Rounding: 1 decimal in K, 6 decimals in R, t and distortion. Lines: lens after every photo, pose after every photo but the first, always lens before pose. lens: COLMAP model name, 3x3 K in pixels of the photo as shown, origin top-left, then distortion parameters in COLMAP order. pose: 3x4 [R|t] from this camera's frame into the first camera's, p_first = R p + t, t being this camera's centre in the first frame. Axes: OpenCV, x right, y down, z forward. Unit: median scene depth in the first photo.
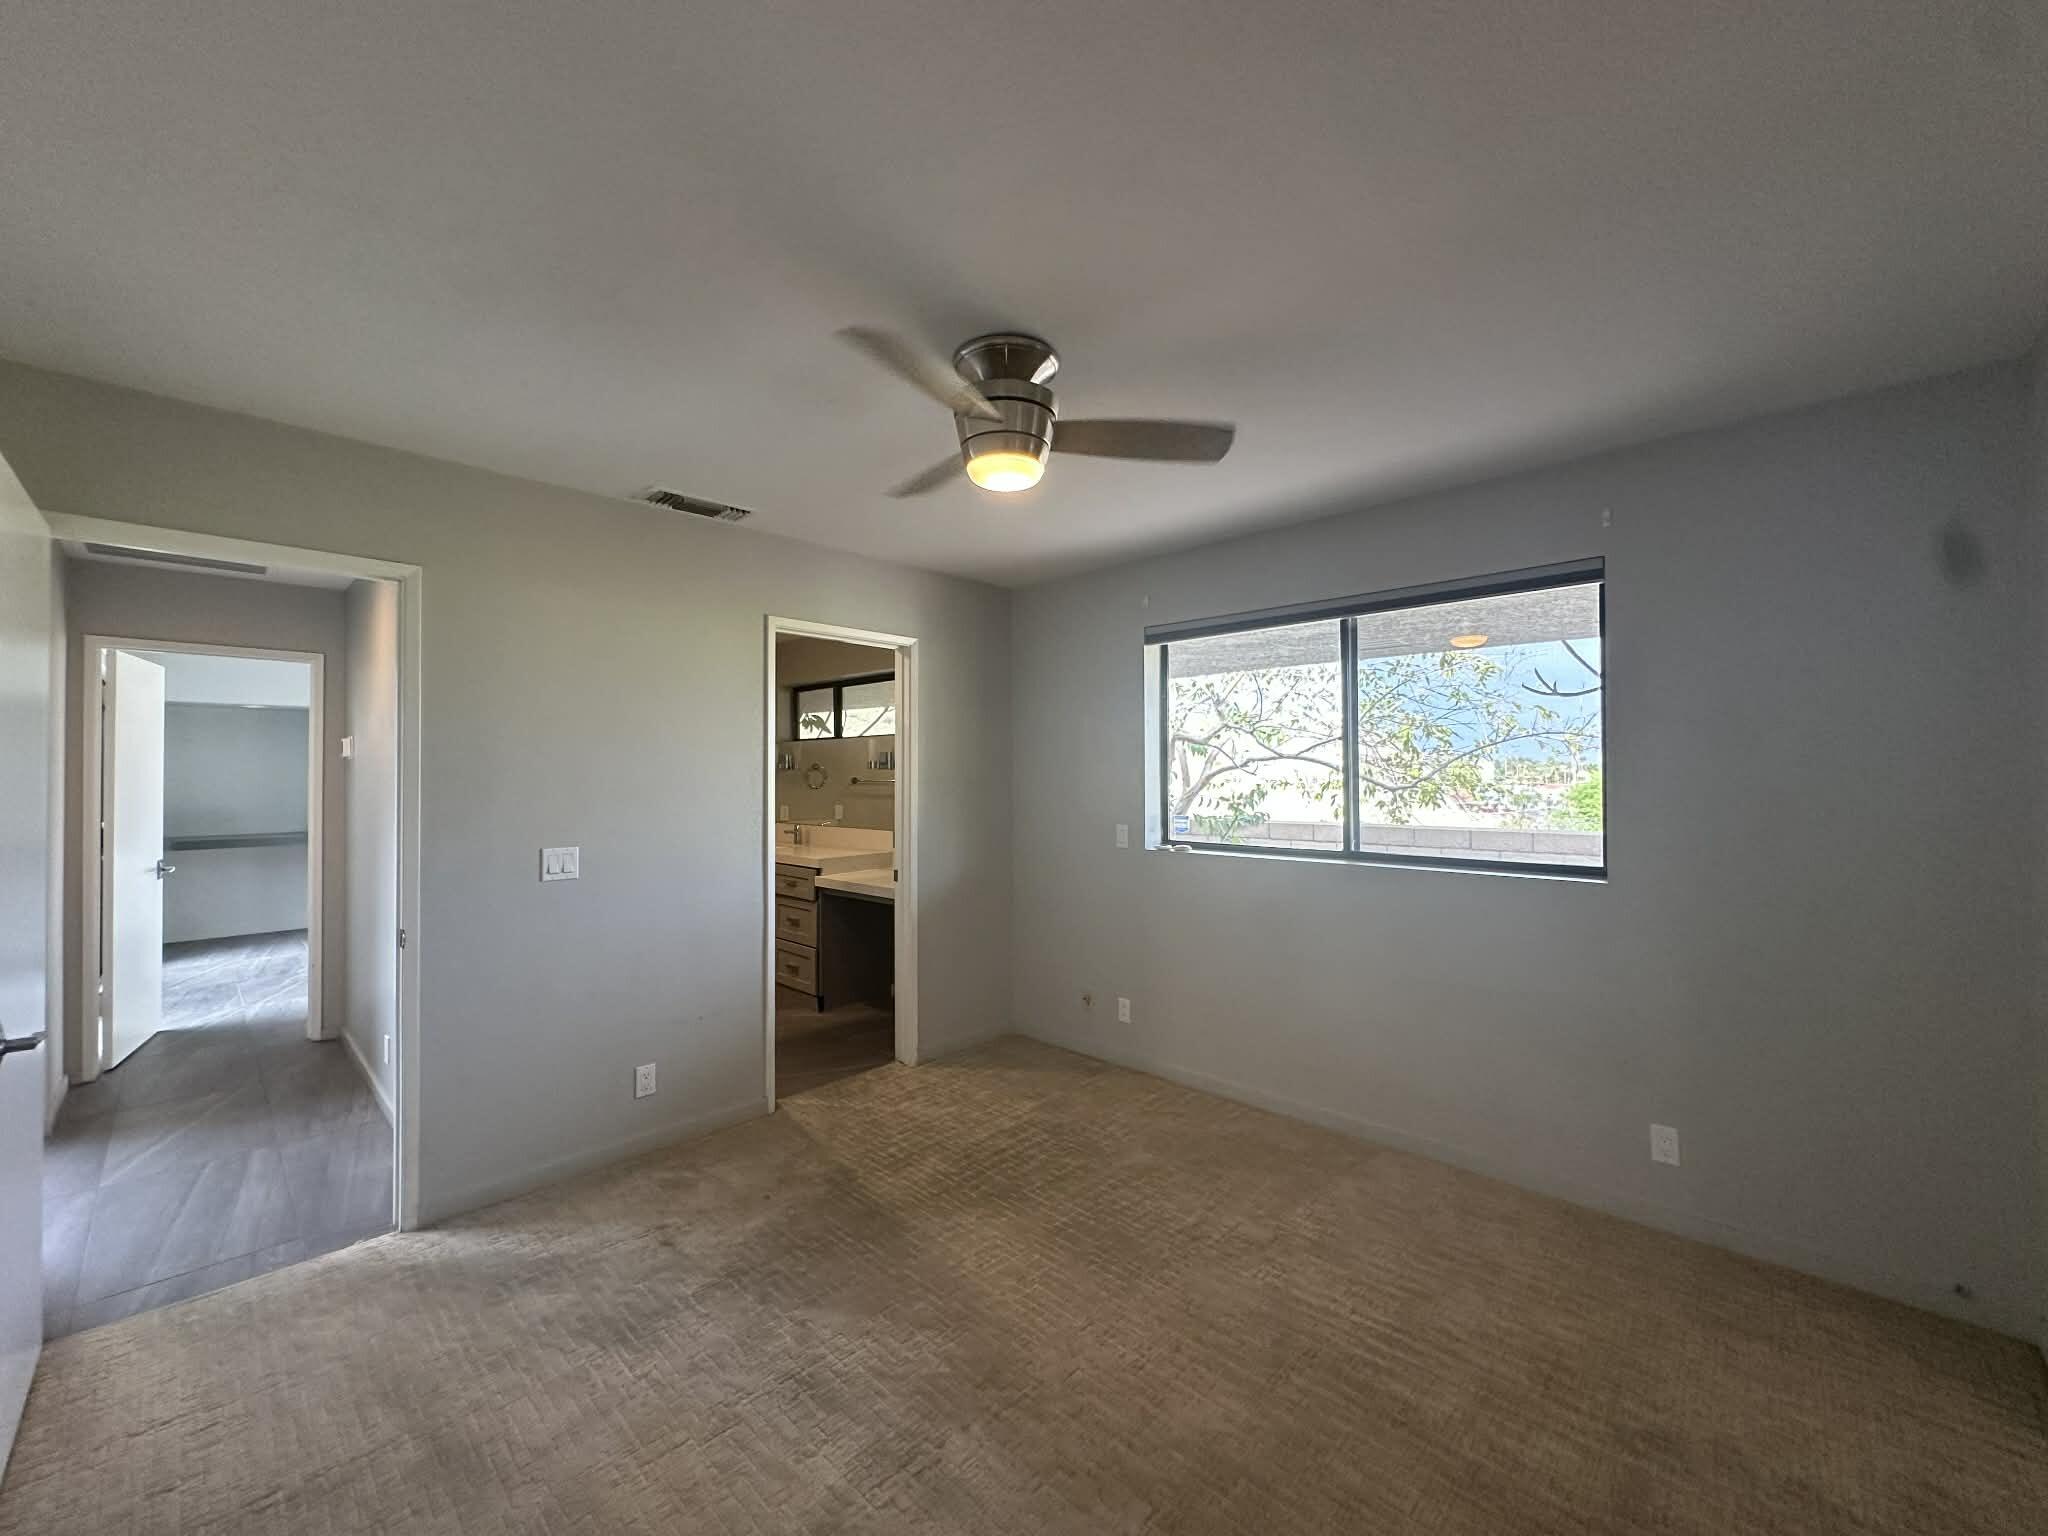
lens RADIAL K [[814.1, 0, 1023.6], [0, 814.1, 766.6], [0, 0, 1]] dist [-0.001458, 0.000332]
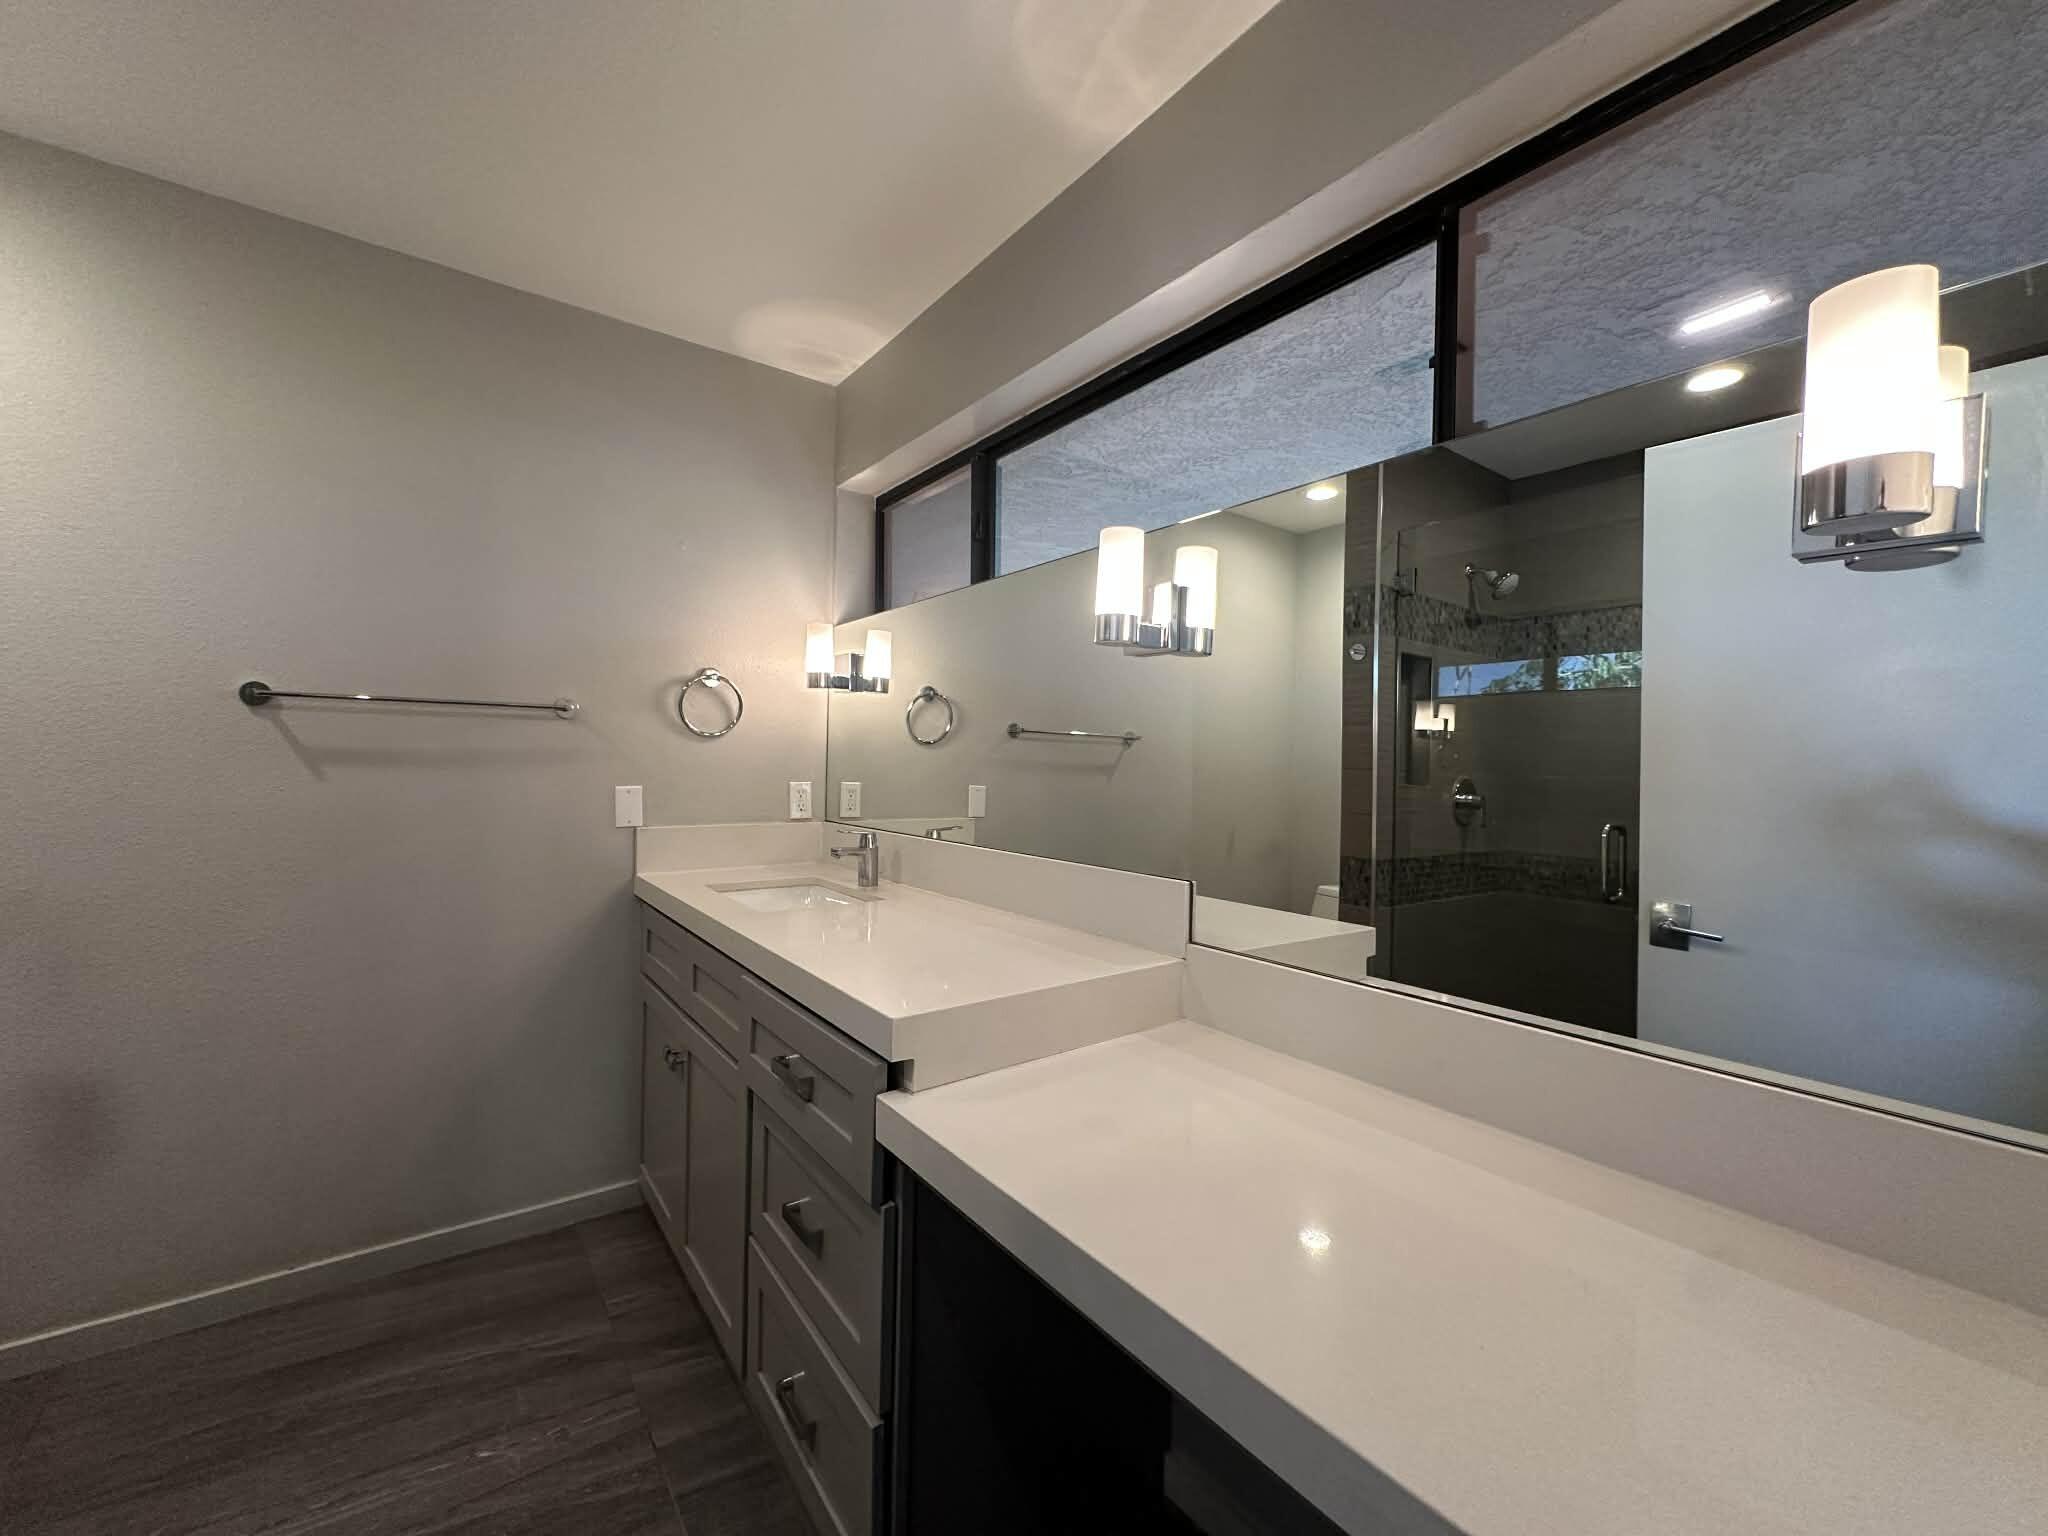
lens RADIAL K [[814.1, 0, 1023.6], [0, 814.1, 766.6], [0, 0, 1]] dist [-0.001458, 0.000332]
pose [[0.987076, 0.056848, -0.149833, -0.351975], [-0.051028, 0.997796, 0.042413, 0.045712], [0.151914, -0.034219, 0.987801, 1.474015]]
